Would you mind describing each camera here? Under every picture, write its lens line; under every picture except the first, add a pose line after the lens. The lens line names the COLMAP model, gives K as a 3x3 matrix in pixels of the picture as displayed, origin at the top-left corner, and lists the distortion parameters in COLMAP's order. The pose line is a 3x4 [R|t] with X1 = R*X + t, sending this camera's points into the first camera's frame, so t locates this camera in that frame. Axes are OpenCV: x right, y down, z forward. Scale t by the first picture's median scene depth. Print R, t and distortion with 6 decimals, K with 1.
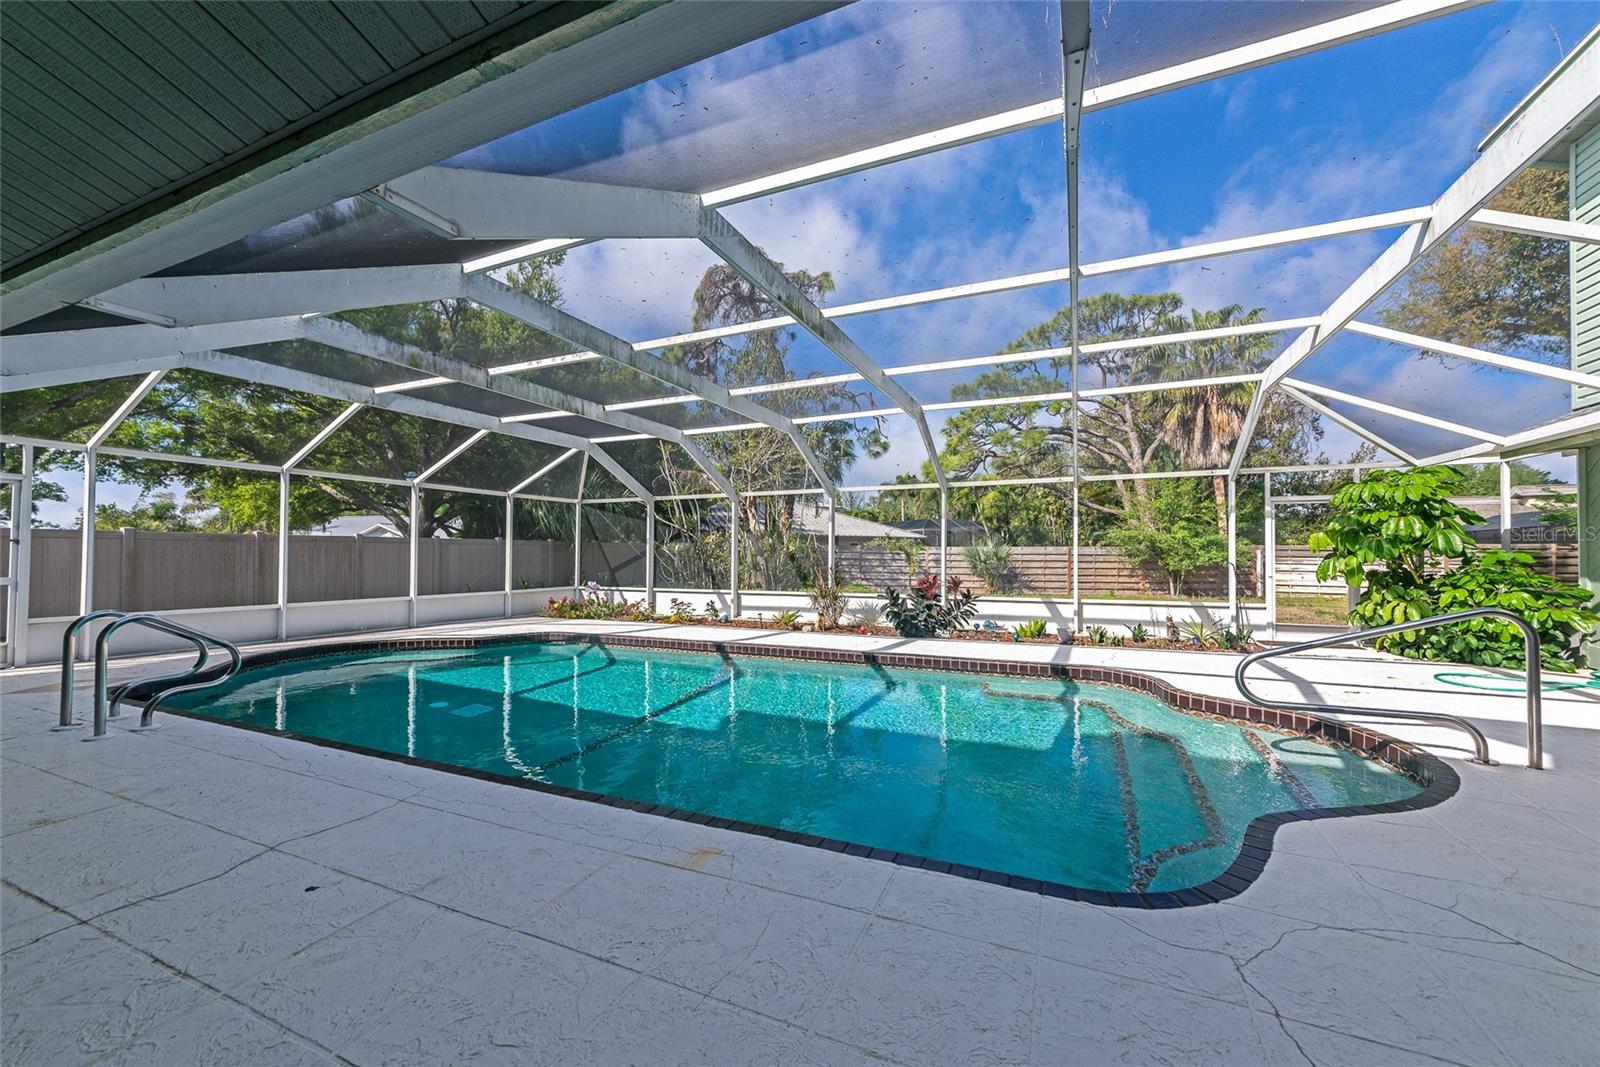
lens RADIAL K [[561.5, 0, 800.0], [0, 561.5, 533.5], [0, 0, 1]] dist [0.017482, -0.015672]
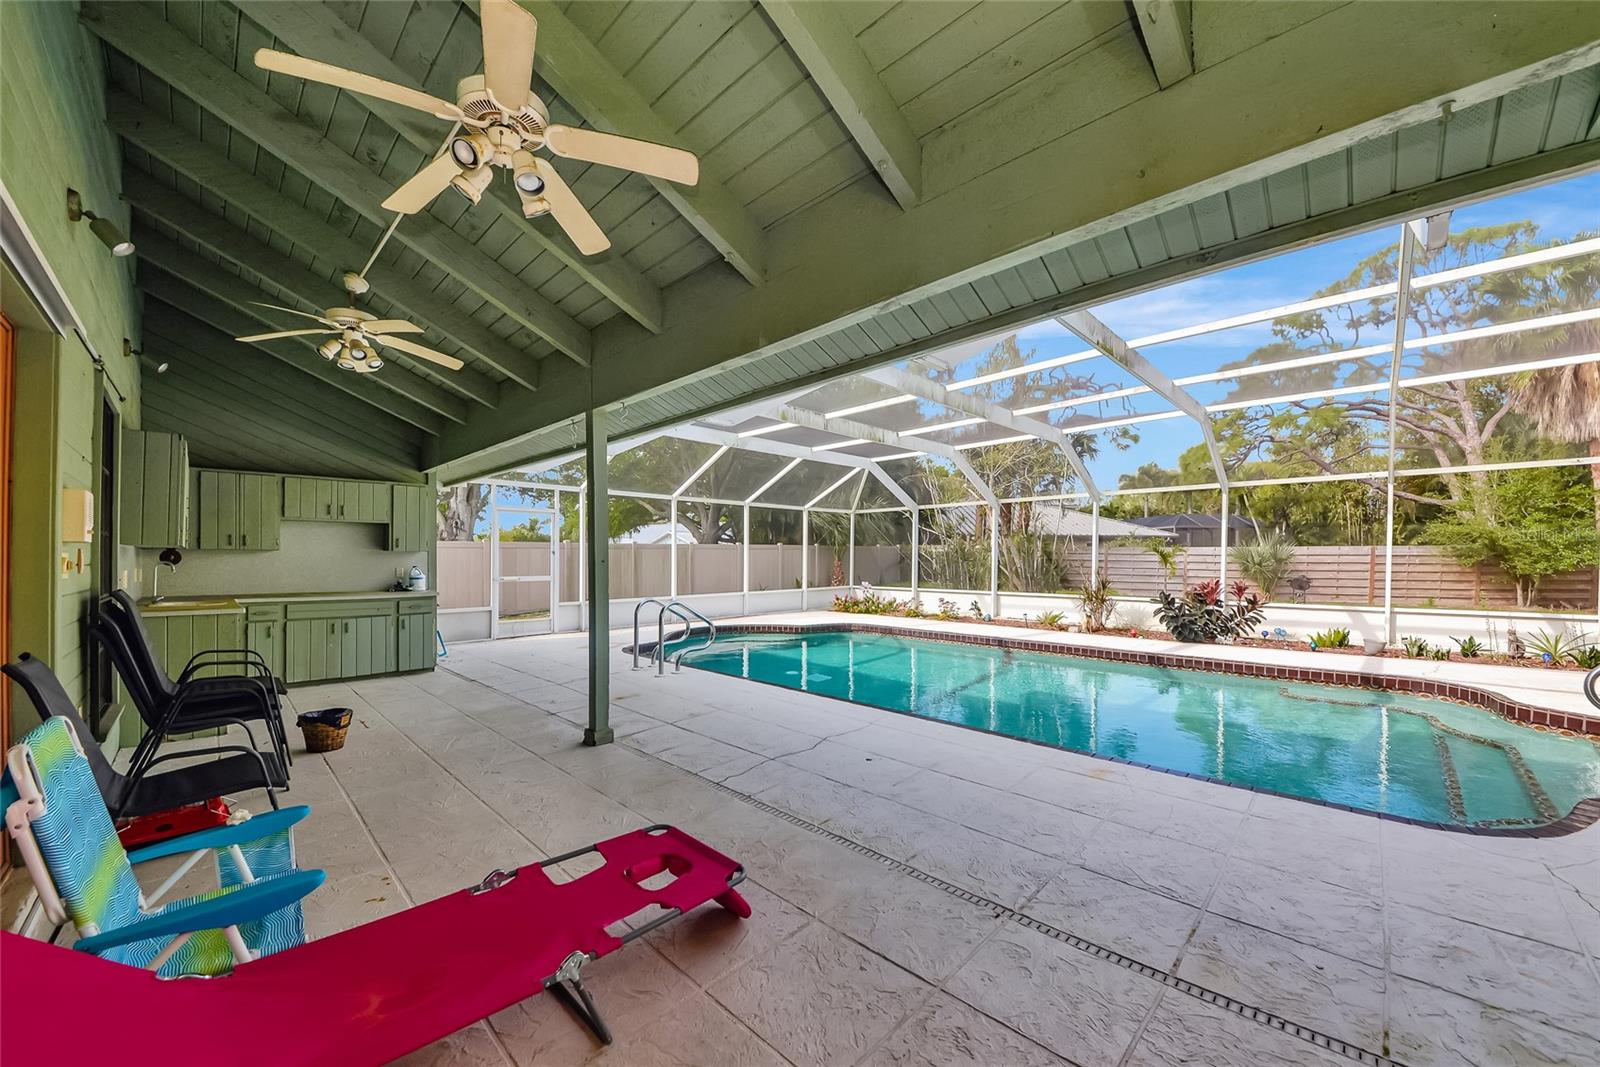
lens RADIAL K [[577.5, 0, 806.8], [0, 577.5, 561.3], [0, 0, 1]] dist [-0.034162, 0.000151]
pose [[0.943203, 0.002800, -0.332205, -0.096475], [0.014383, 0.998683, 0.049256, -0.016011], [0.331906, -0.051237, 0.941920, -0.151481]]
